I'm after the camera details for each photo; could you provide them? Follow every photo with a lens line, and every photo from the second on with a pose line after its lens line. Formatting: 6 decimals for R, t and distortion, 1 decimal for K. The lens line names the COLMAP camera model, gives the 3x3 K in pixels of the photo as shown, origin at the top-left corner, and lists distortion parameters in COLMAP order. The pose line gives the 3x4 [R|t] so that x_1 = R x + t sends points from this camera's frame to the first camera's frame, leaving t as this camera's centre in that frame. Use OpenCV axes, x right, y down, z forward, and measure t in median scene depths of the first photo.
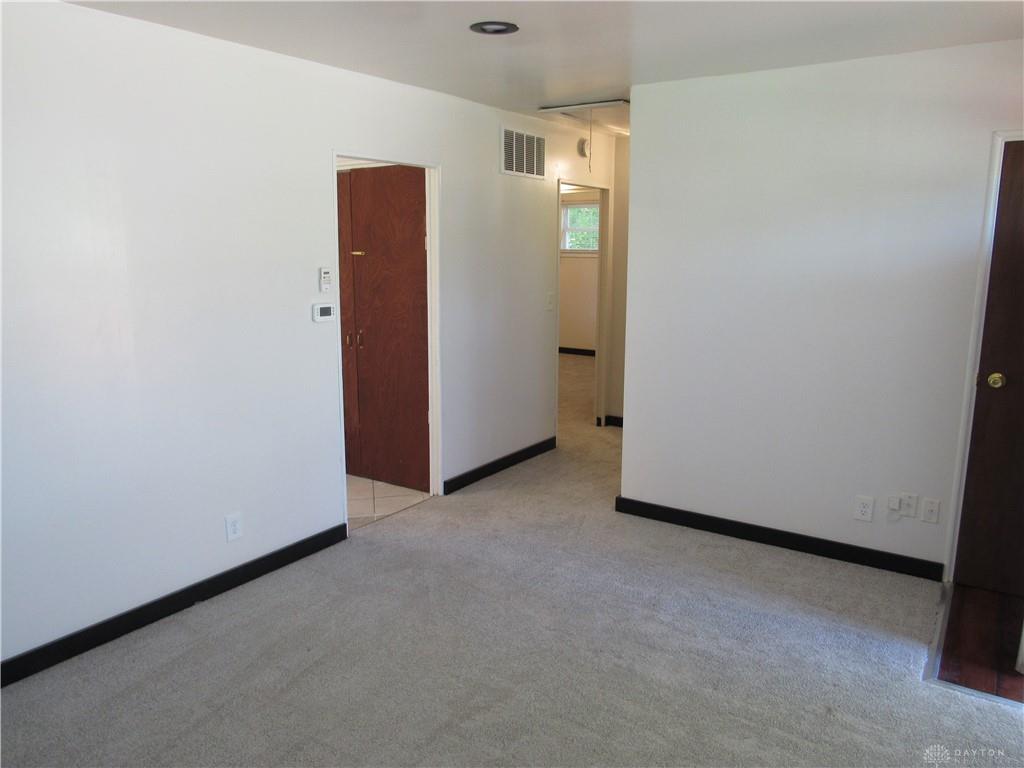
lens RADIAL K [[729.3, 0, 511.4], [0, 729.3, 385.1], [0, 0, 1]] dist [-0.024340, -0.004249]
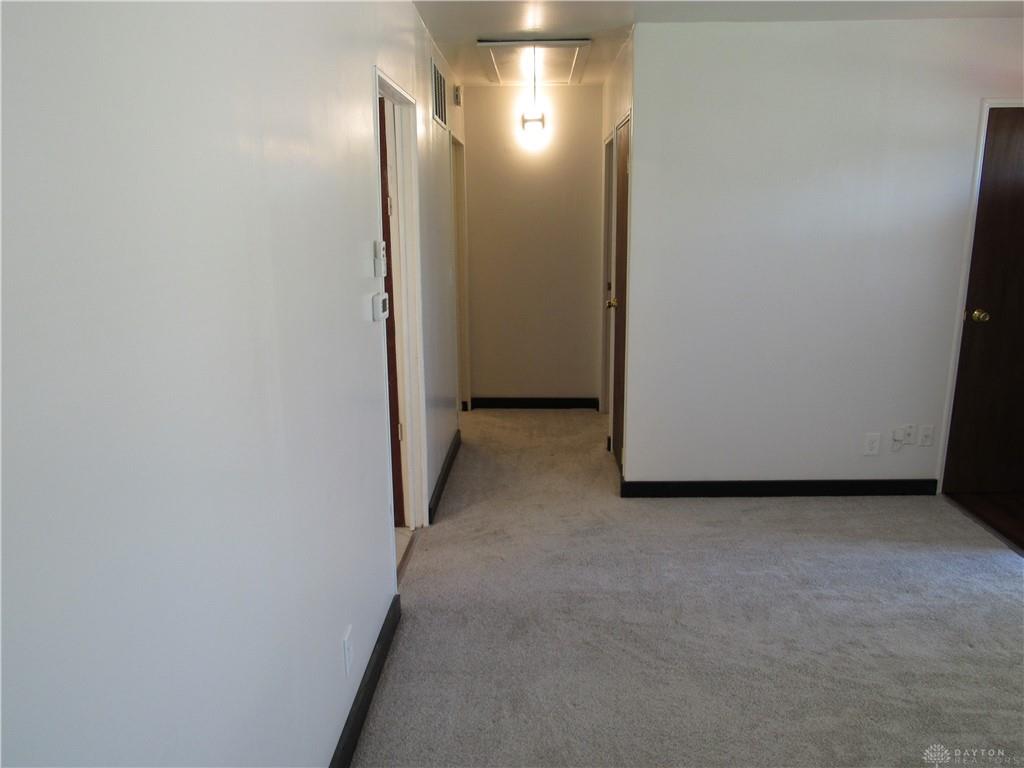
lens RADIAL K [[729.3, 0, 511.4], [0, 729.3, 385.1], [0, 0, 1]] dist [-0.024340, -0.004249]
pose [[0.844968, -0.138885, 0.516469, -0.538290], [0.118237, 0.990308, 0.072866, -0.063408], [-0.521583, -0.000503, 0.853200, 0.362876]]
